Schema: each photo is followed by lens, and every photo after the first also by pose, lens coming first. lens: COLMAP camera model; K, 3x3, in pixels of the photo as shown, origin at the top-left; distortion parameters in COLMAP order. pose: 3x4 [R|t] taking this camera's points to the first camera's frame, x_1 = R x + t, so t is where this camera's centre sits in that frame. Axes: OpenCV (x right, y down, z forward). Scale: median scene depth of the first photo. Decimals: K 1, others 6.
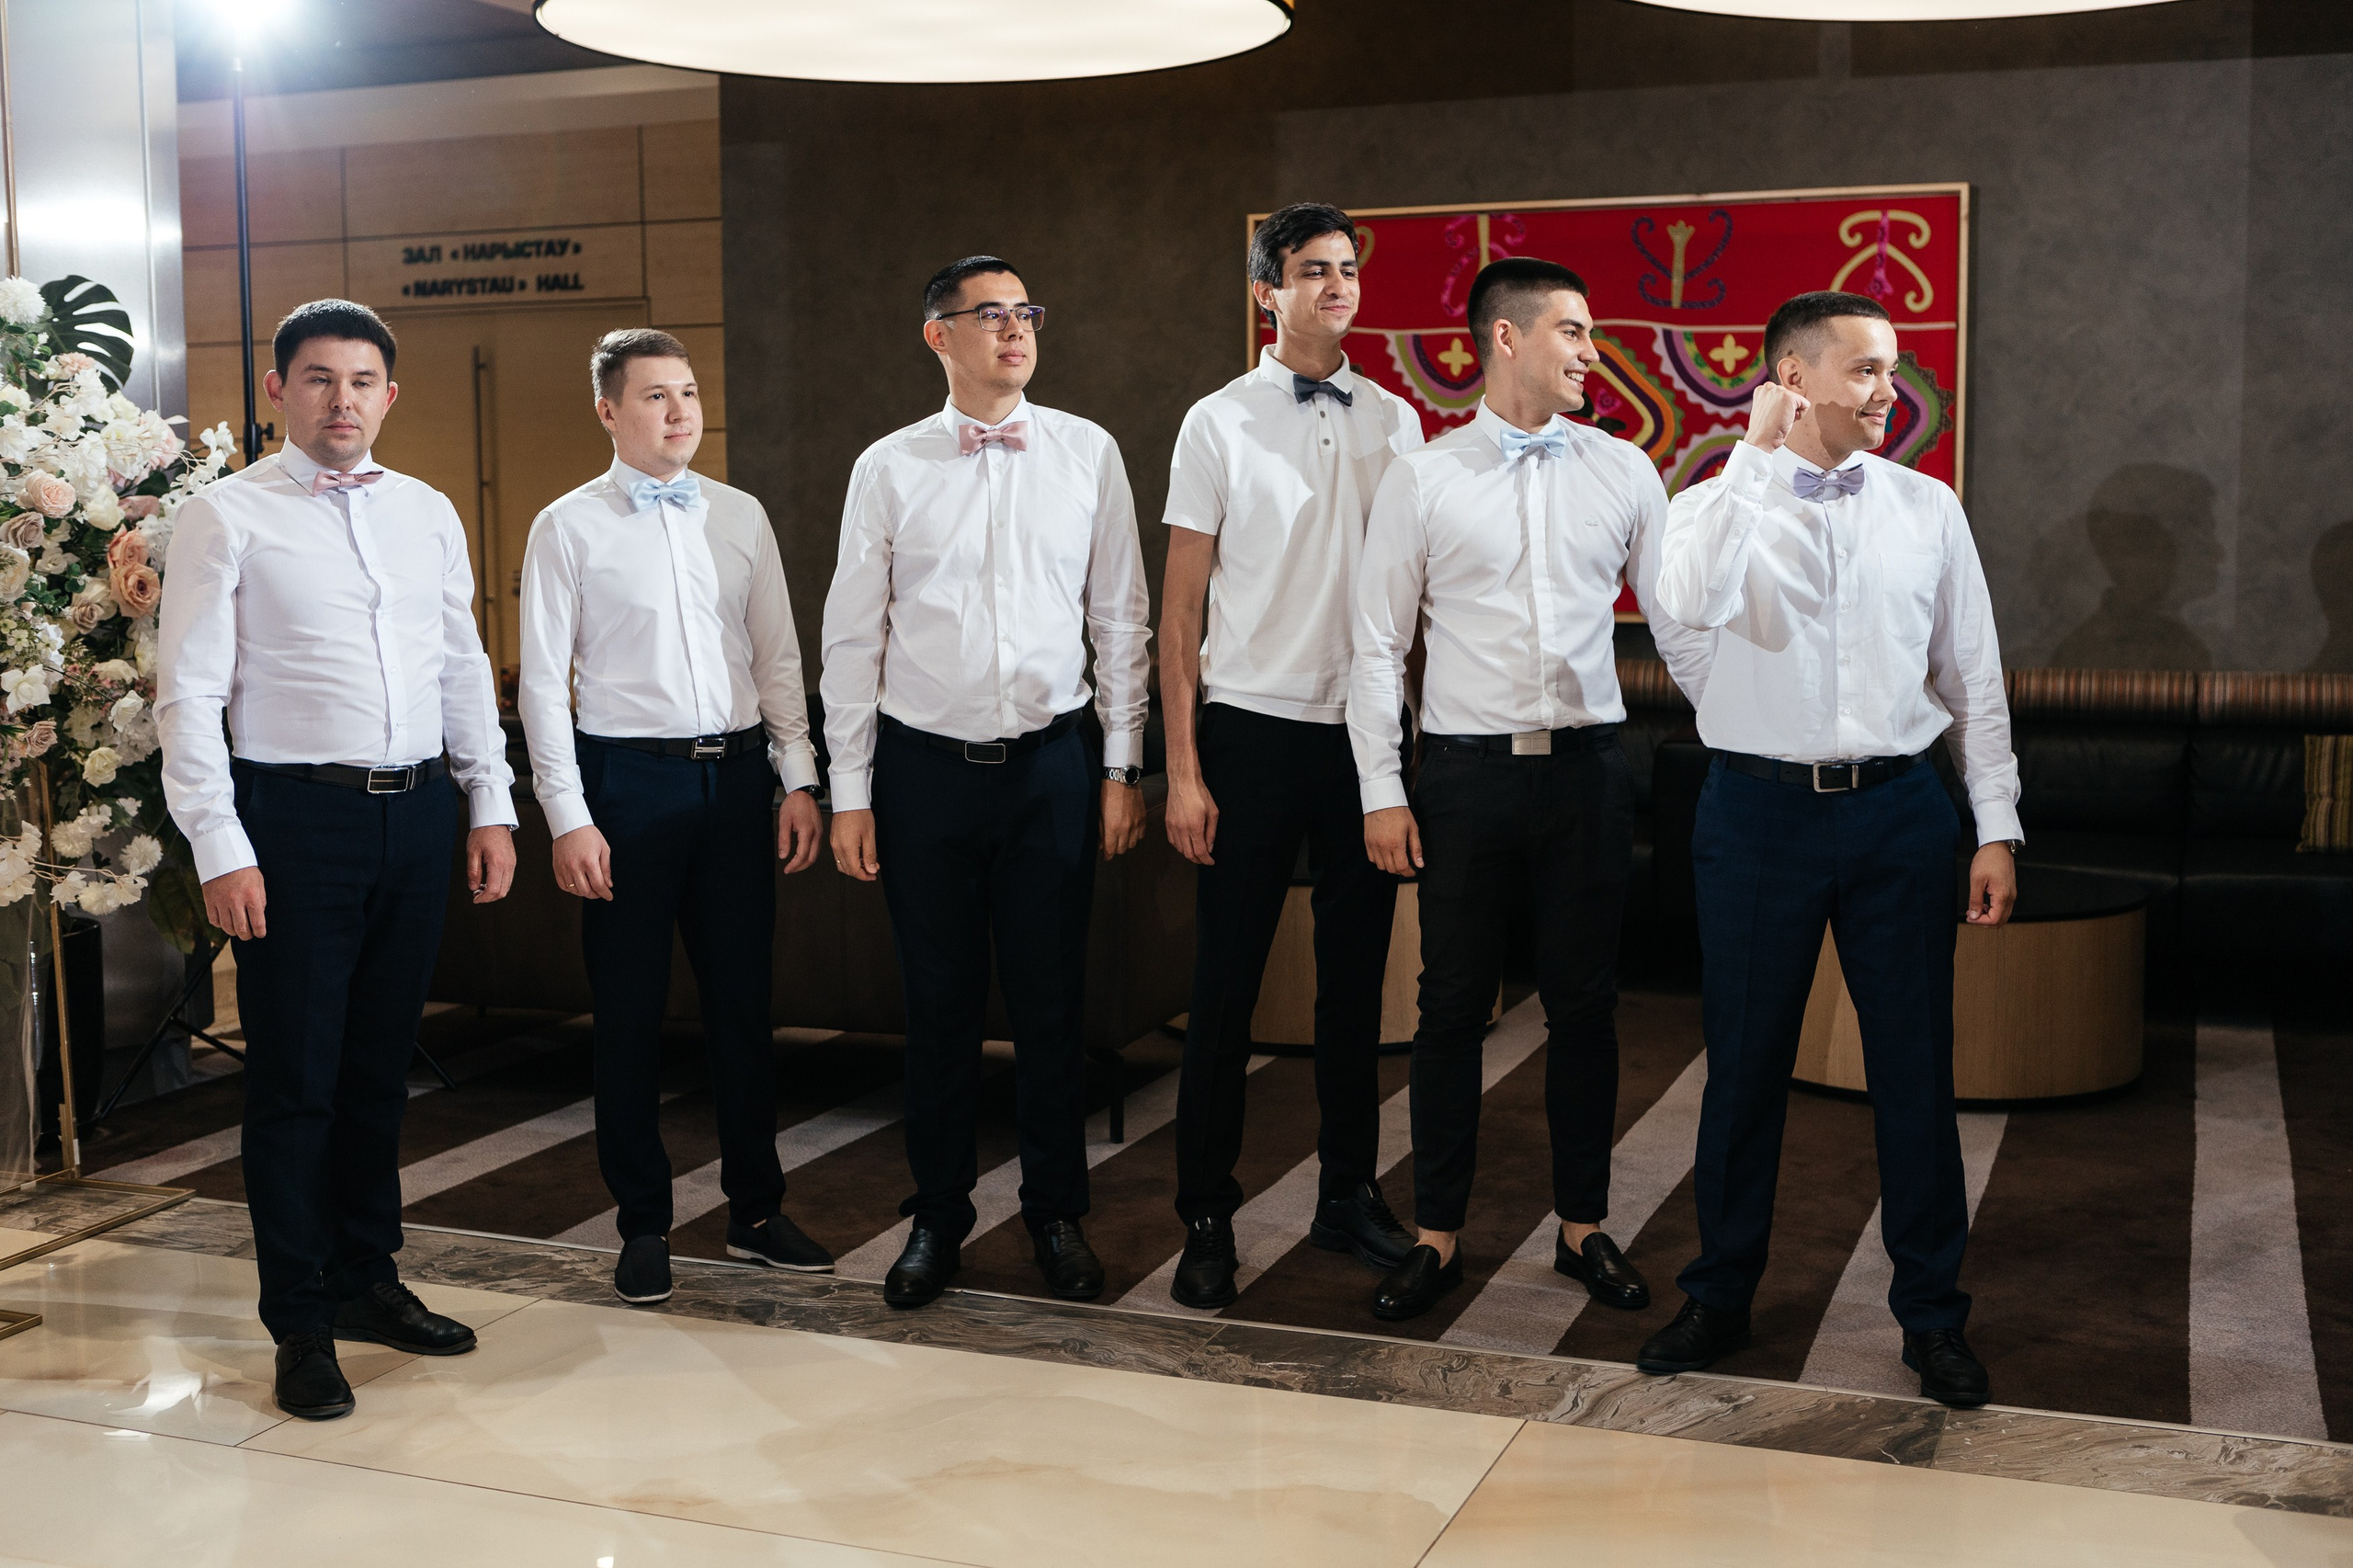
lens RADIAL K [[2682.1, 0, 1202.8], [0, 2682.1, 762.9], [0, 0, 1]] dist [-0.012699, -0.055997]
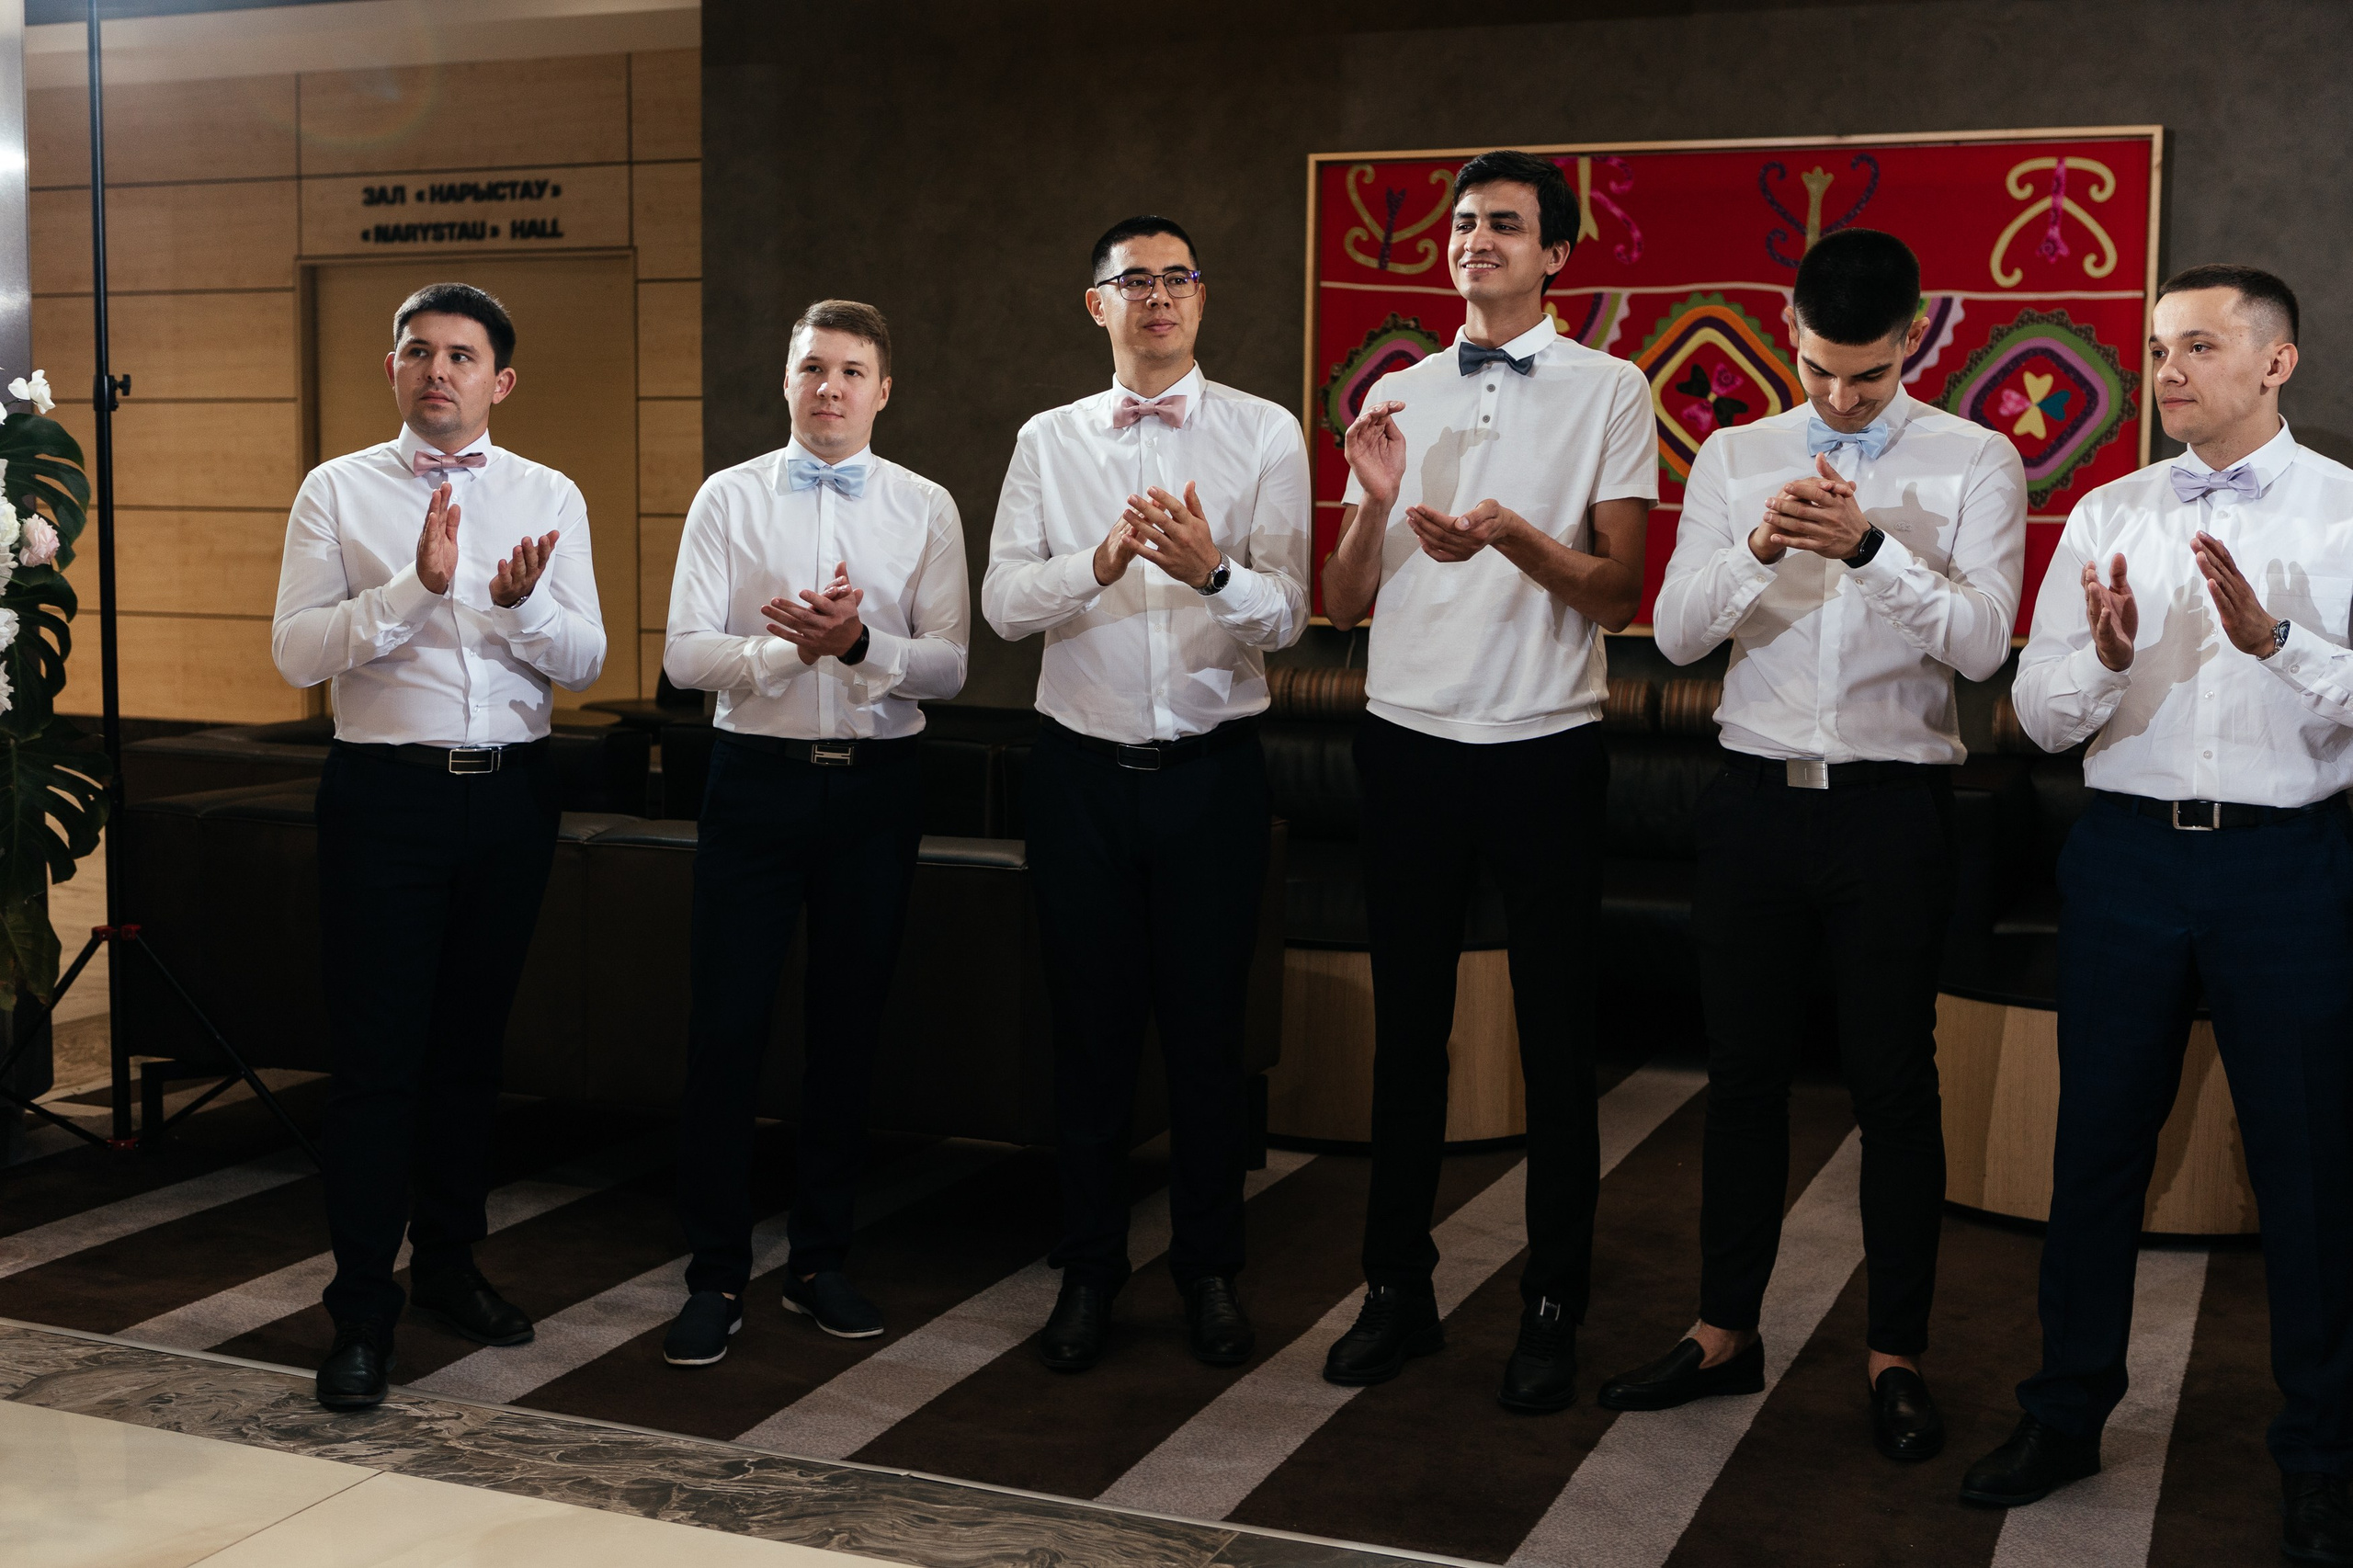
lens RADIAL K [[2880.8, 0, 1176.5], [0, 2880.8, 784.0], [0, 0, 1]] dist [-0.014709, 0.042072]
pose [[0.999367, 0.019849, -0.029522, 0.006100], [-0.019685, 0.999789, 0.005866, -0.008156], [0.029632, -0.005281, 0.999547, 0.081500]]
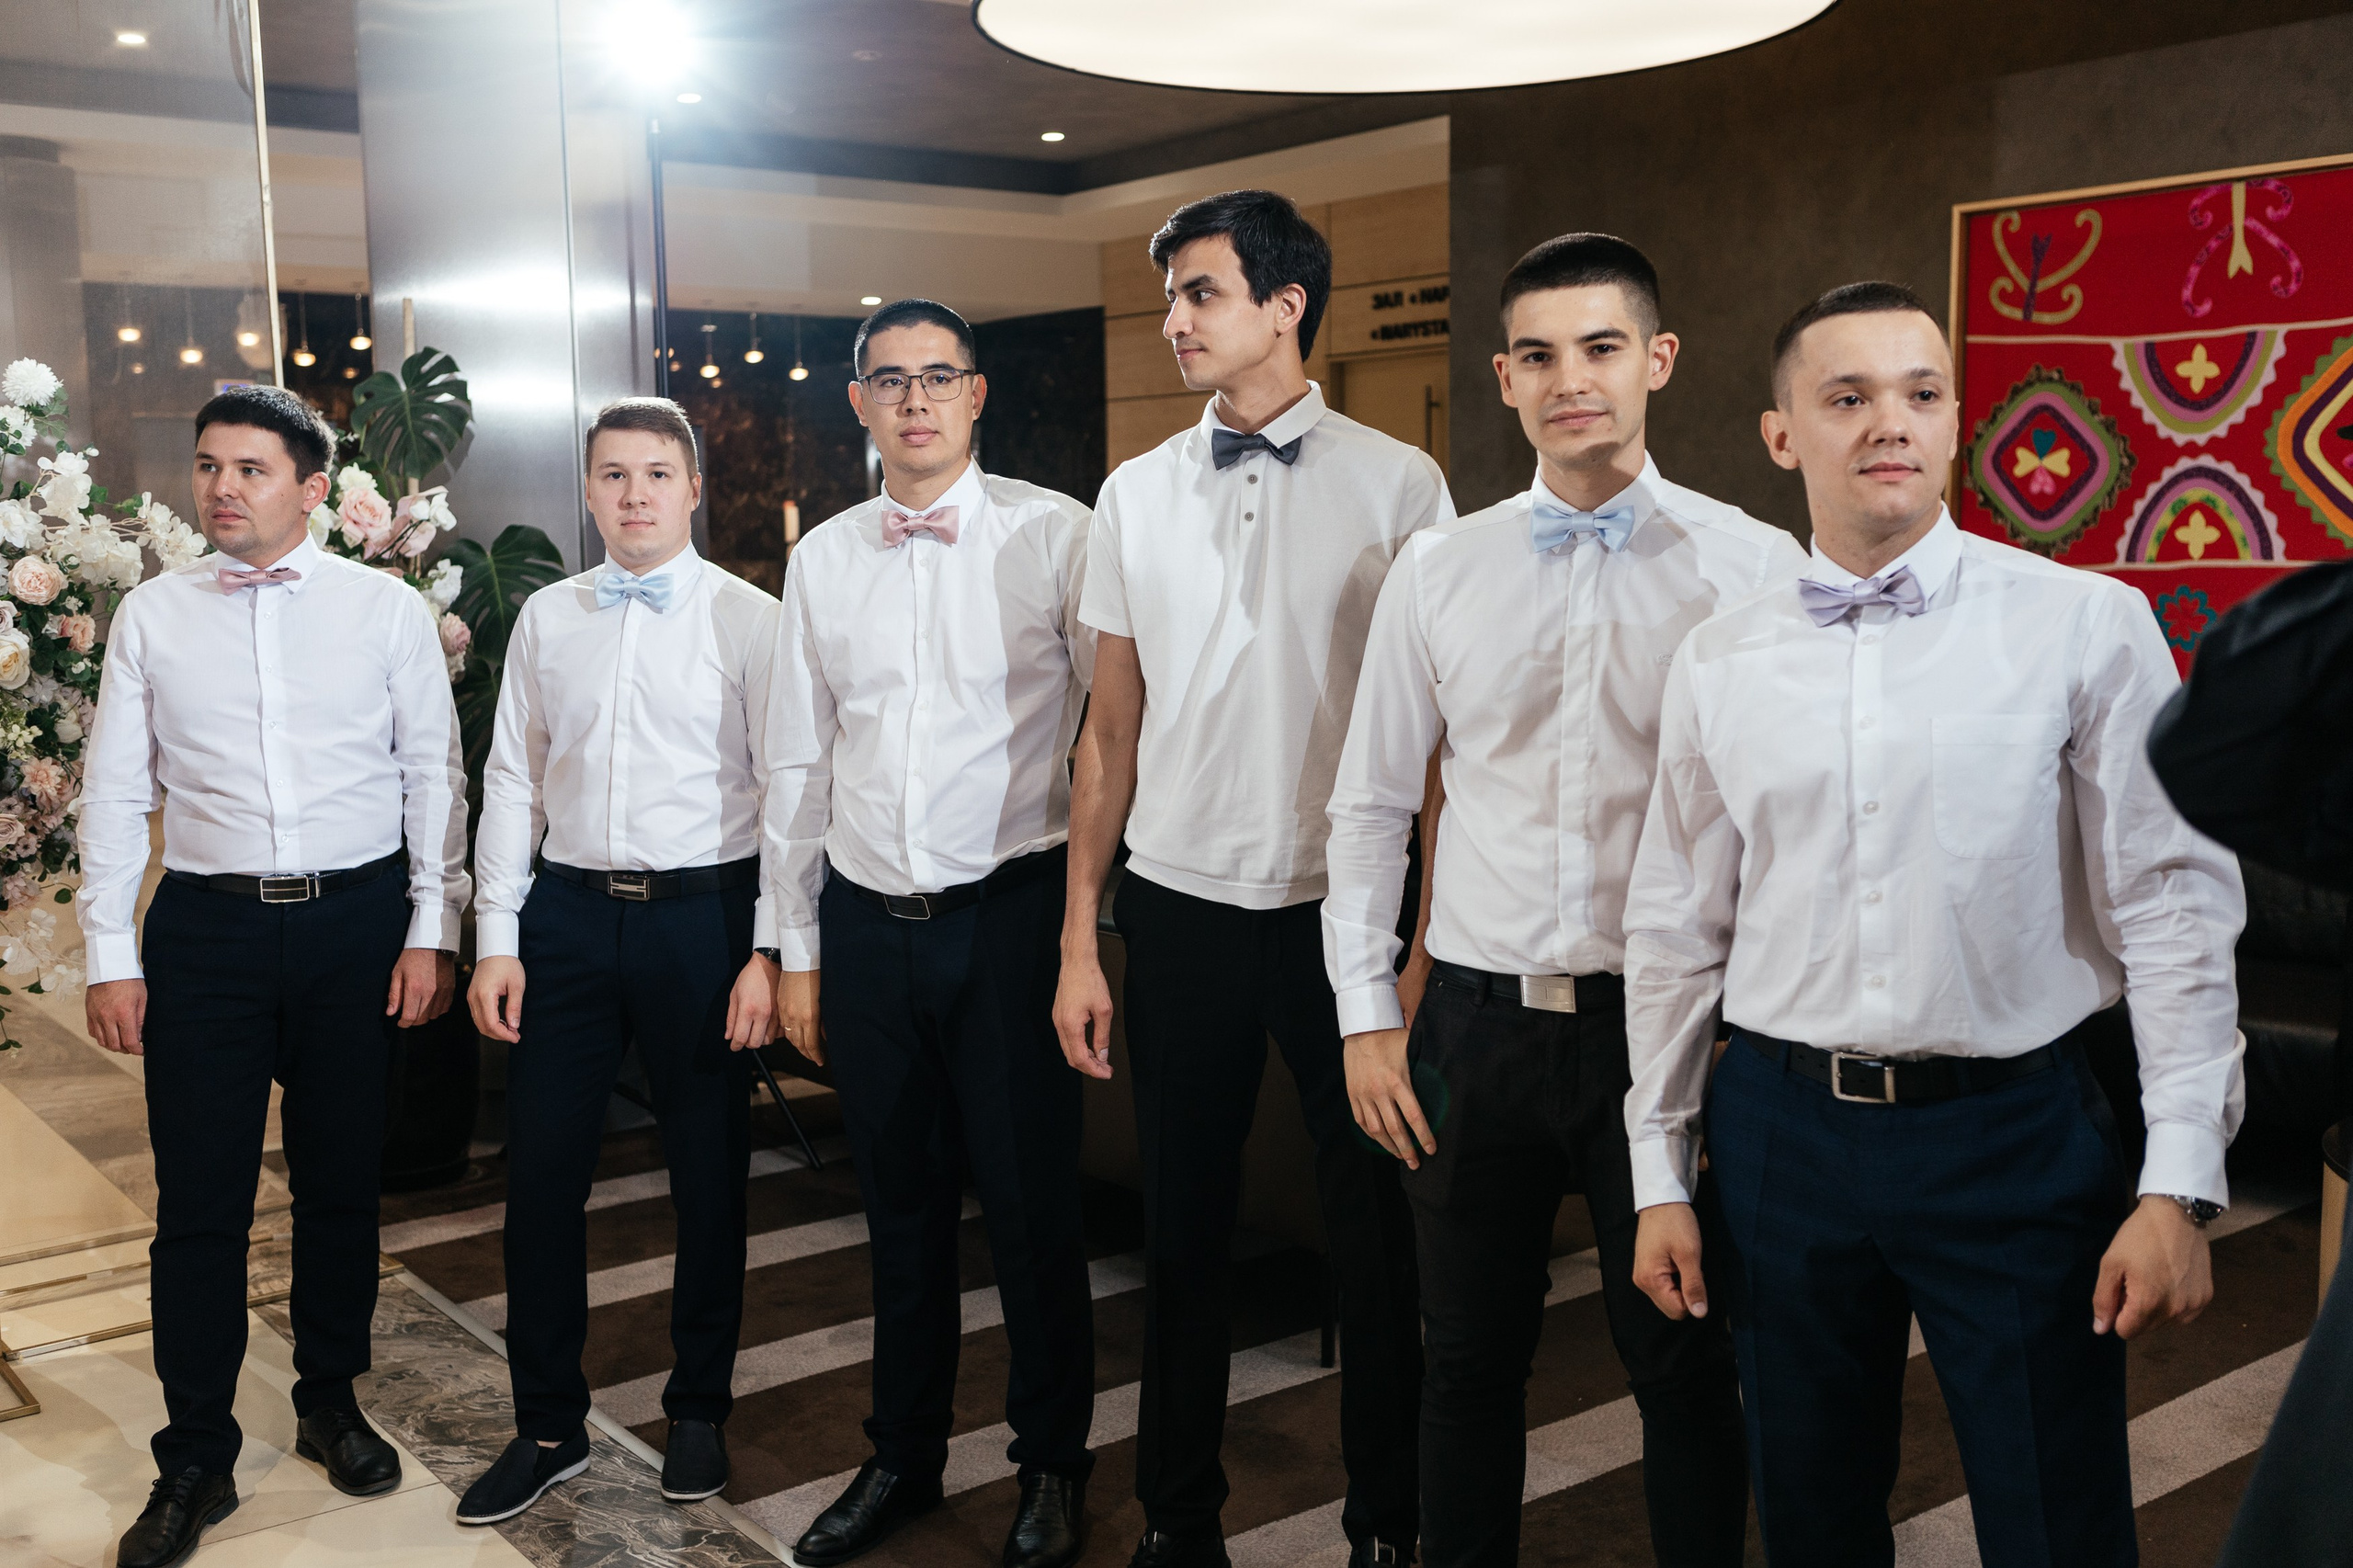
lens RADIAL K [[2342.2, 0, 1176.5], [0, 2342.2, 784.0], [0, 0, 1]] dist [0.000395, 0.015672]
pose [[0.851424, 0.053343, -0.521758, 0.212677], [-0.042737, 0.998563, 0.032350, -0.040507], [0.522734, -0.005245, 0.852480, 0.265659]]
